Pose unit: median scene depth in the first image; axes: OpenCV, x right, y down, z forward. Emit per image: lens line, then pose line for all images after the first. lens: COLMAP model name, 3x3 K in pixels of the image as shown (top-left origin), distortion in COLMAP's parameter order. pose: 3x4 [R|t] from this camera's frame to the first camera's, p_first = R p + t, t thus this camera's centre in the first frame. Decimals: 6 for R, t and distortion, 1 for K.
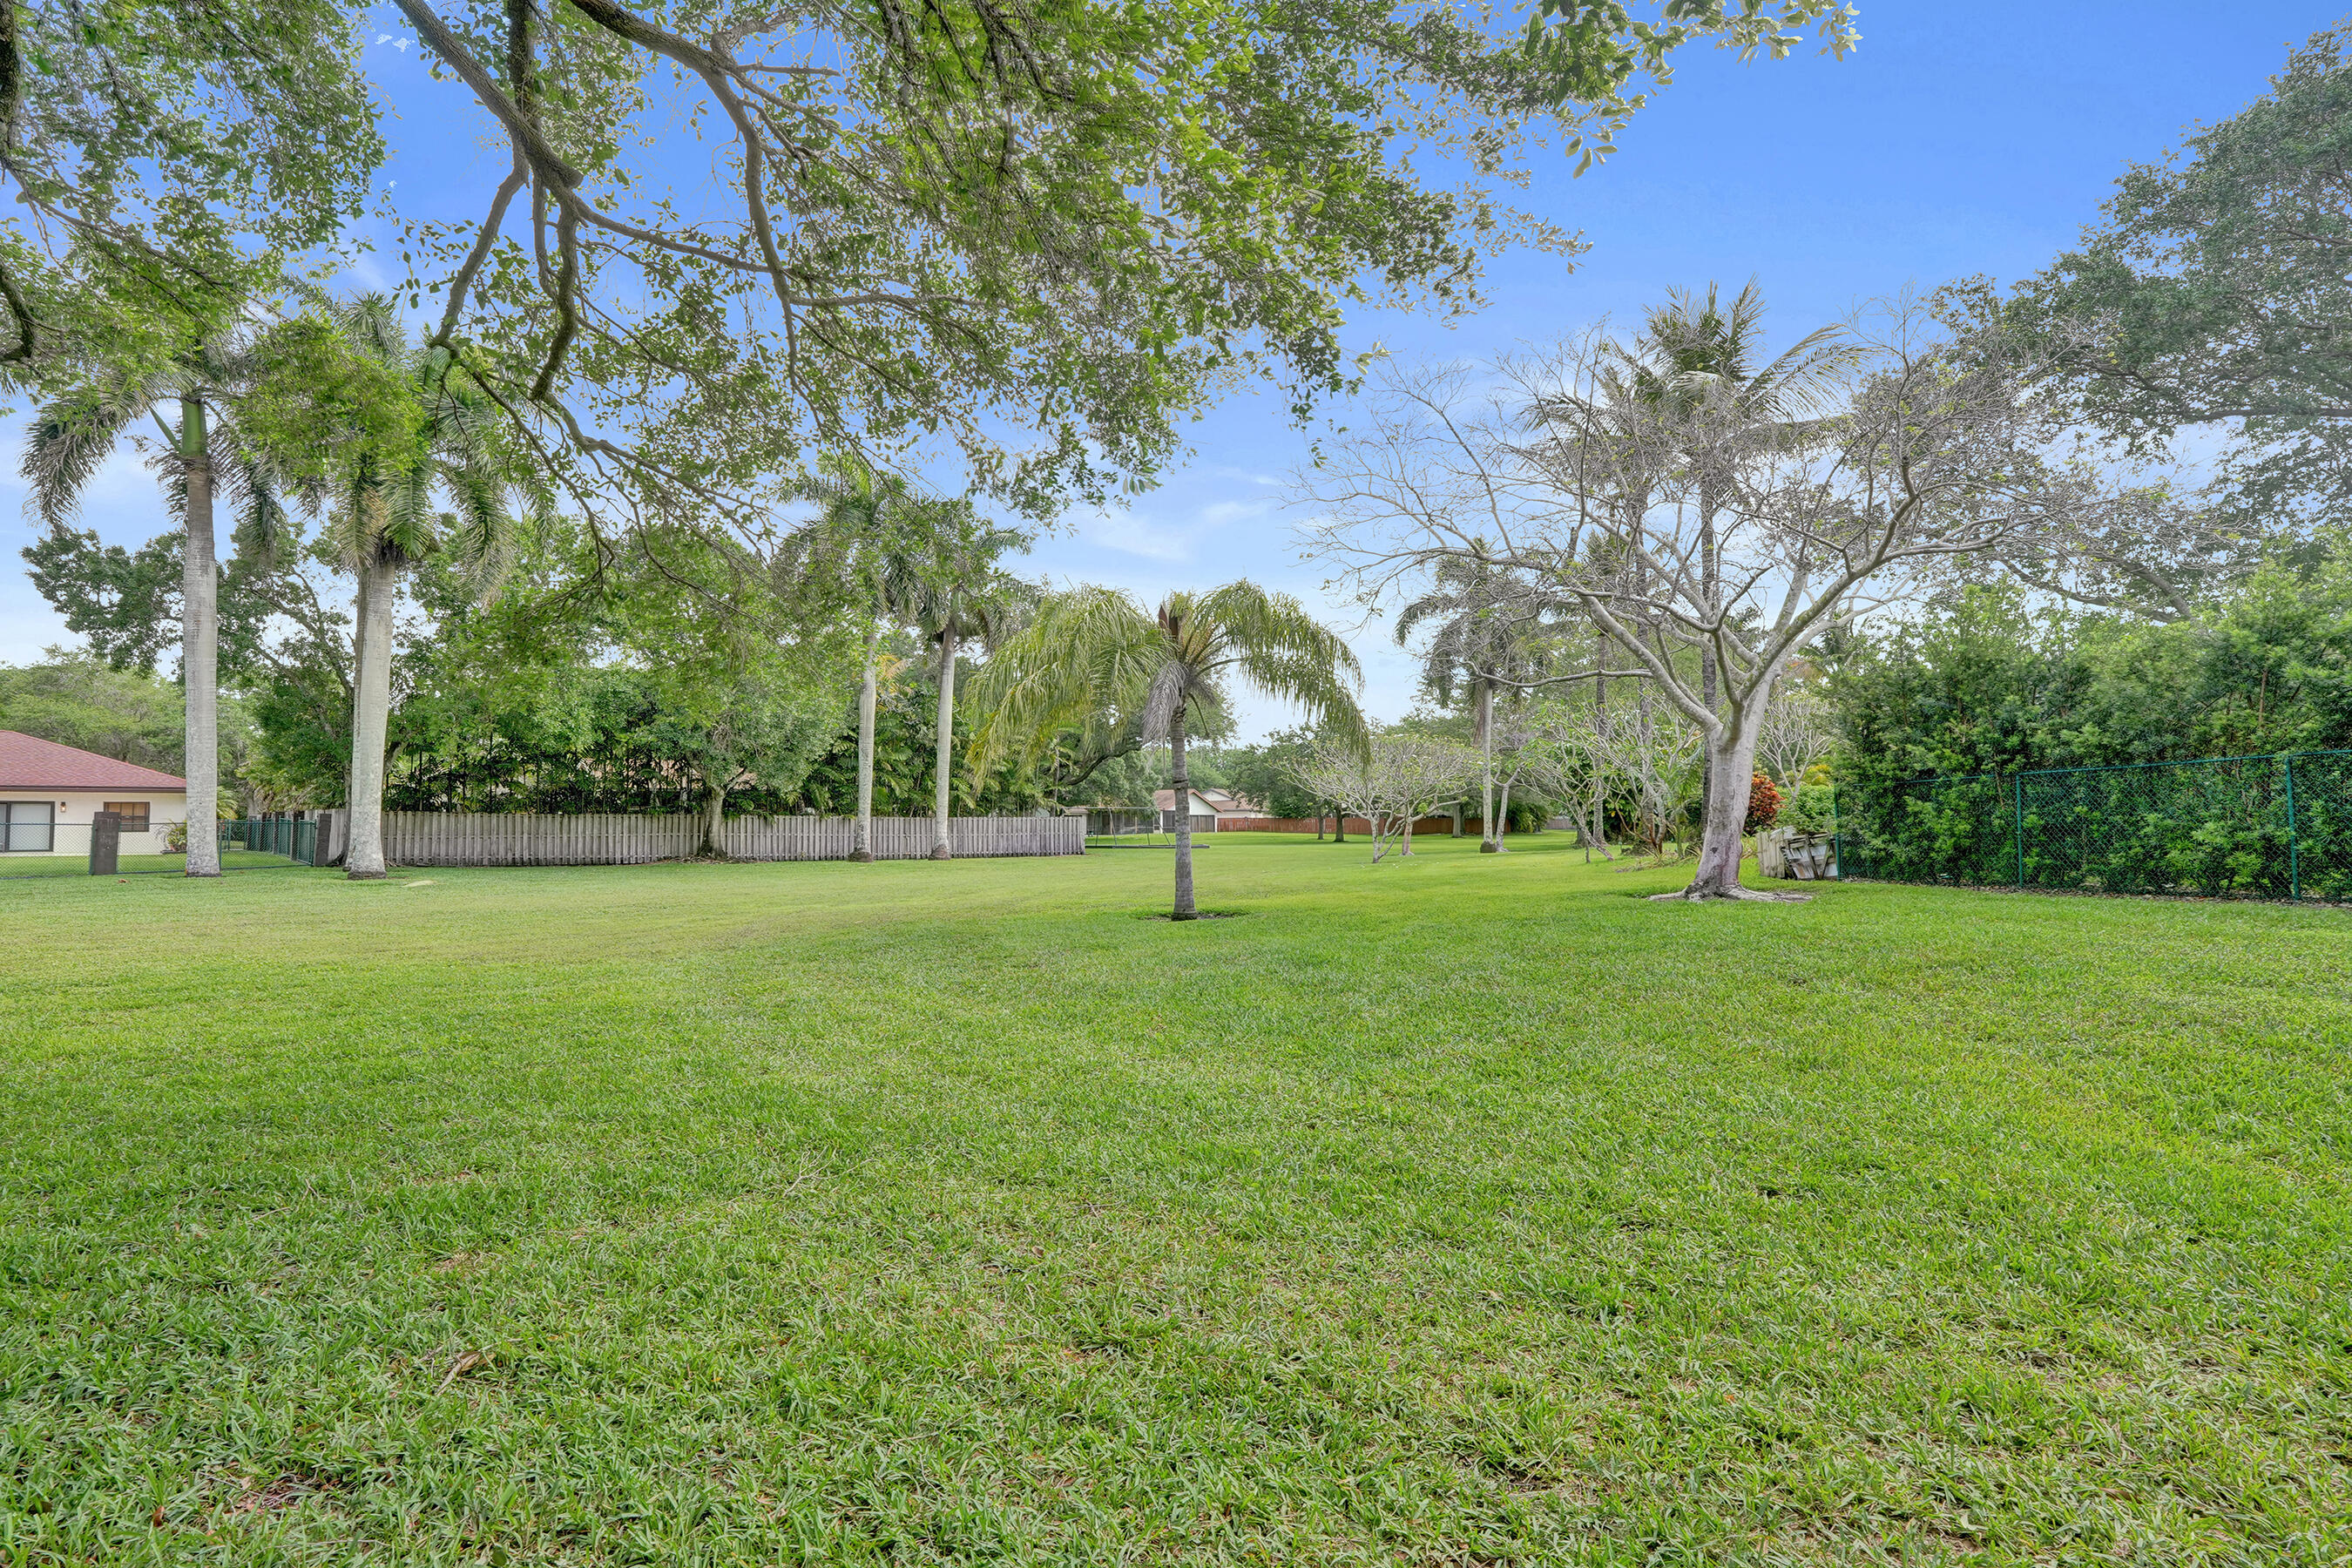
lens RADIAL K [[1101.0, 0, 1165.0], [0, 1101.0, 792.0], [0, 0, 1]] dist [-0.005369, -0.000278]
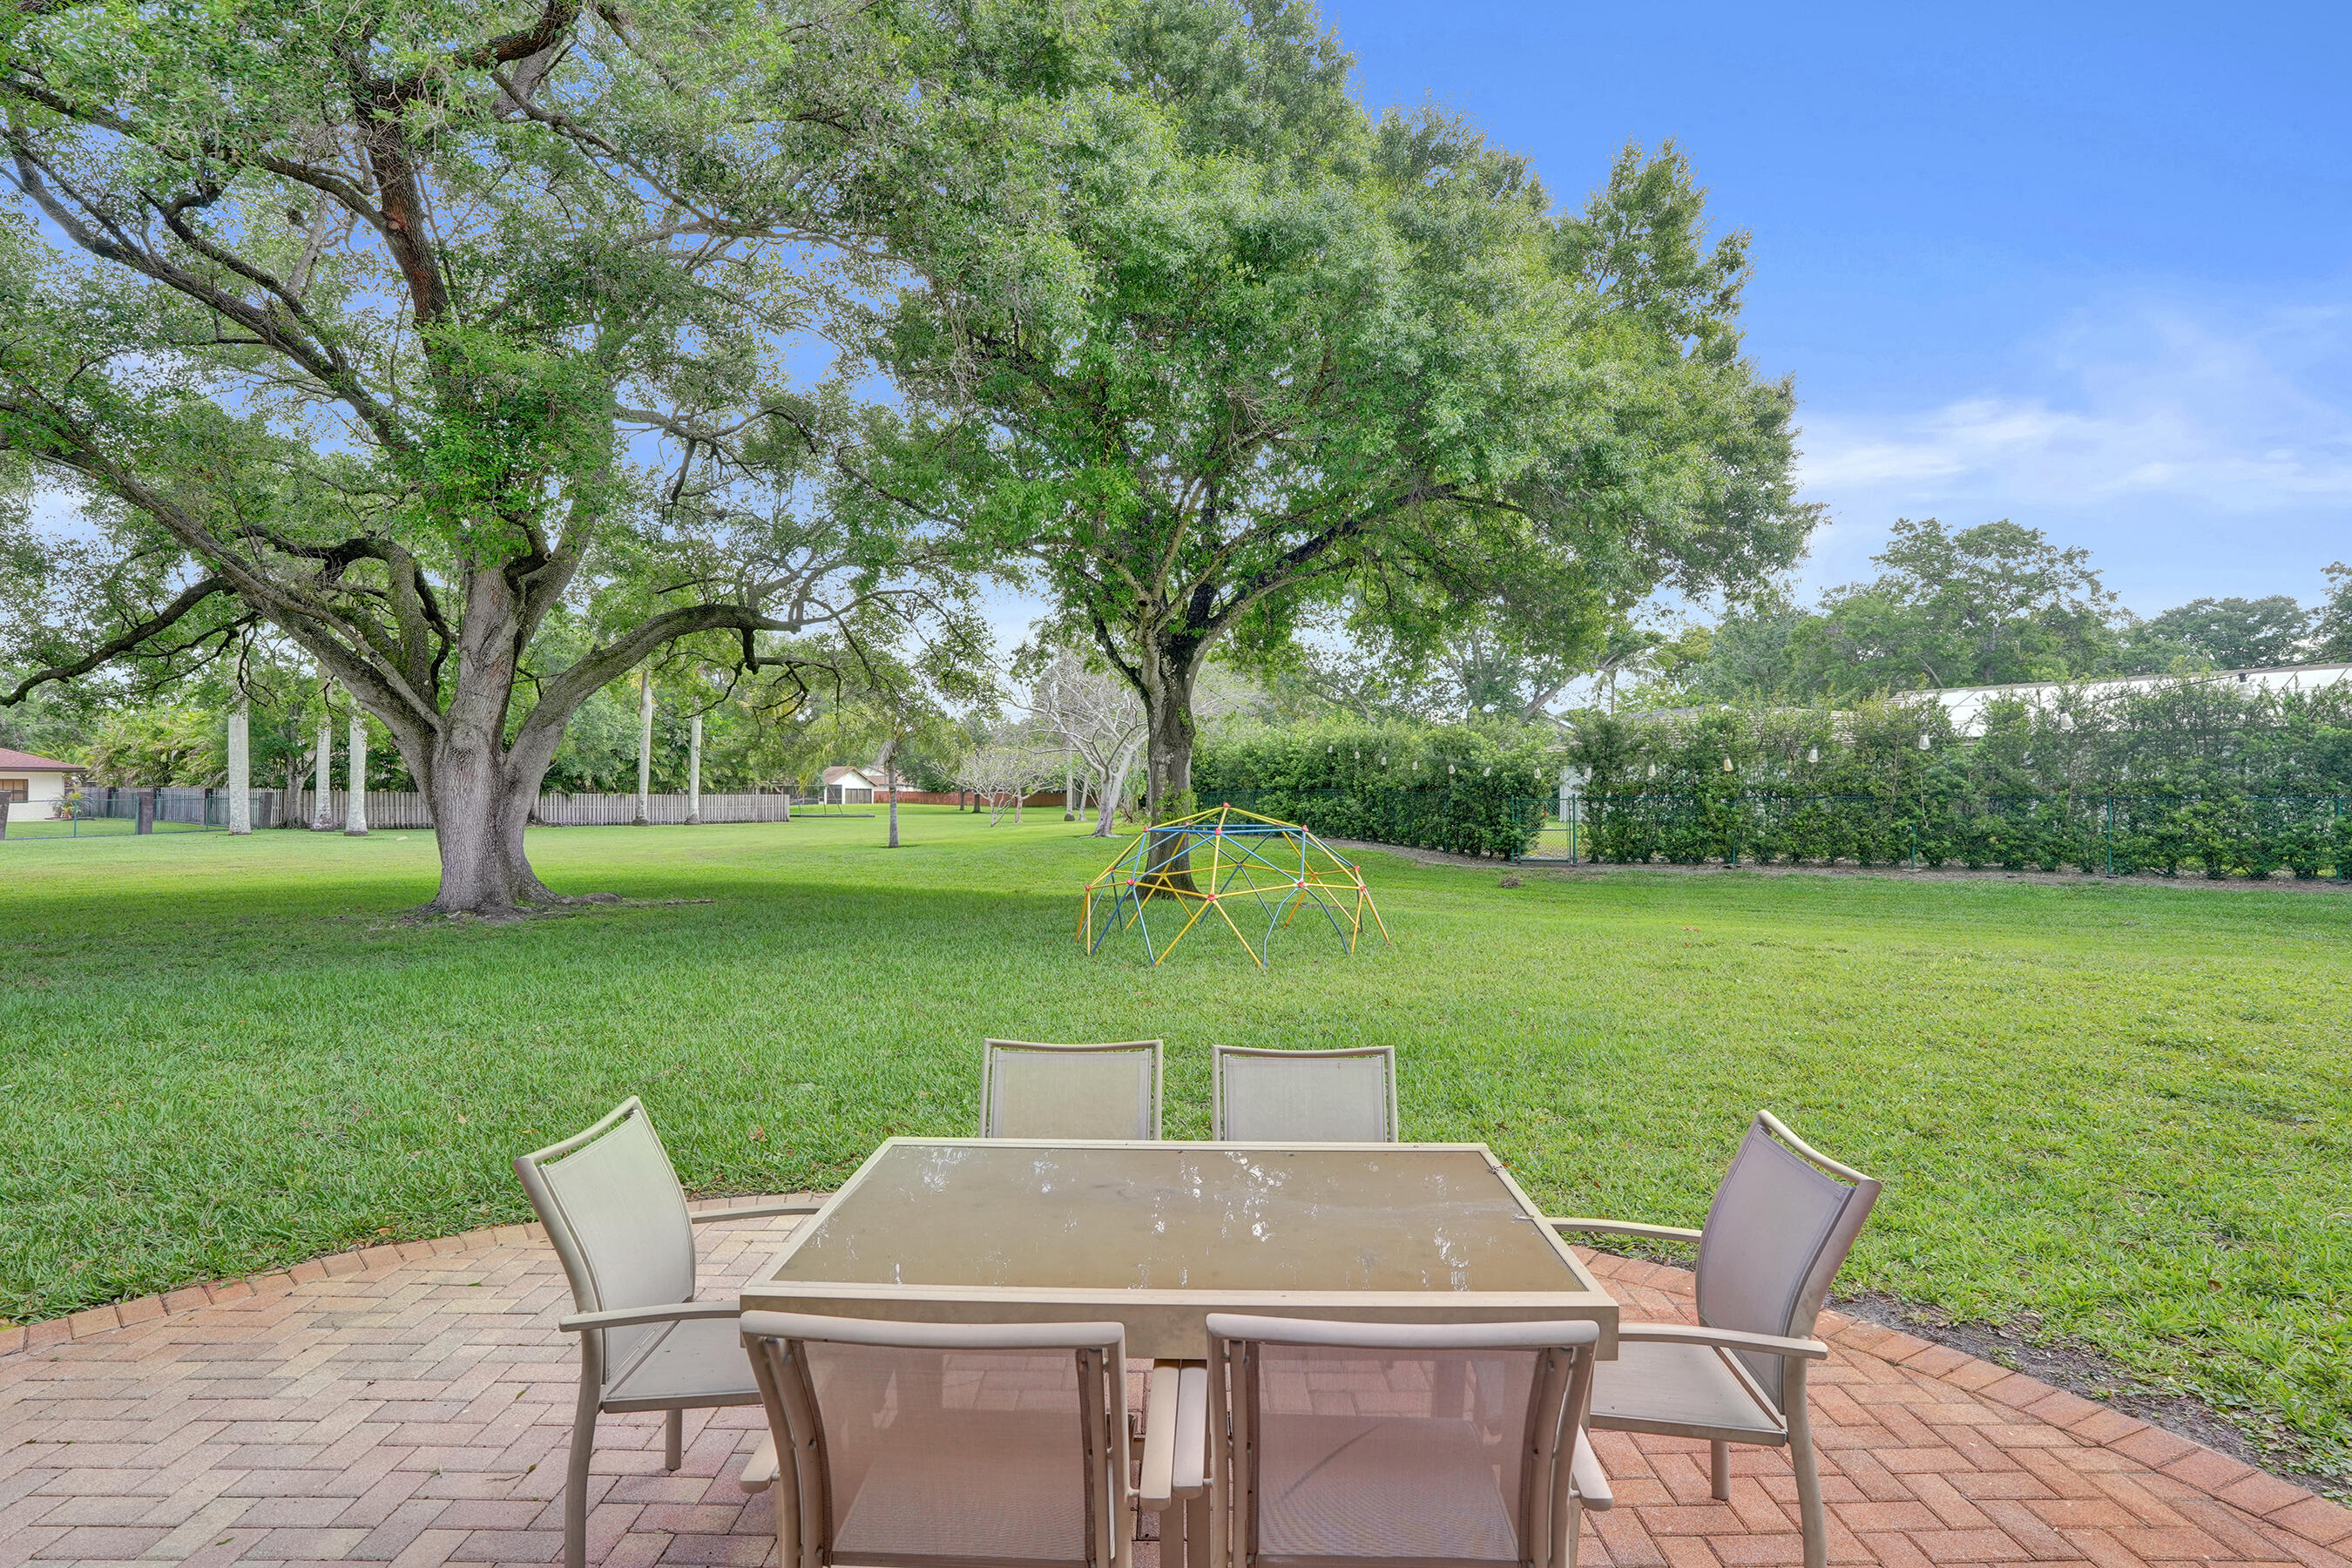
lens RADIAL K [[1101.0, 0, 1165.2], [0, 1101.0, 788.6], [0, 0, 1]] dist [-0.005369, -0.000278]
pose [[0.949188, 0.008771, 0.314588, -0.072778], [-0.016797, 0.999599, 0.022810, -0.029513], [-0.314262, -0.026936, 0.948954, -0.577671]]
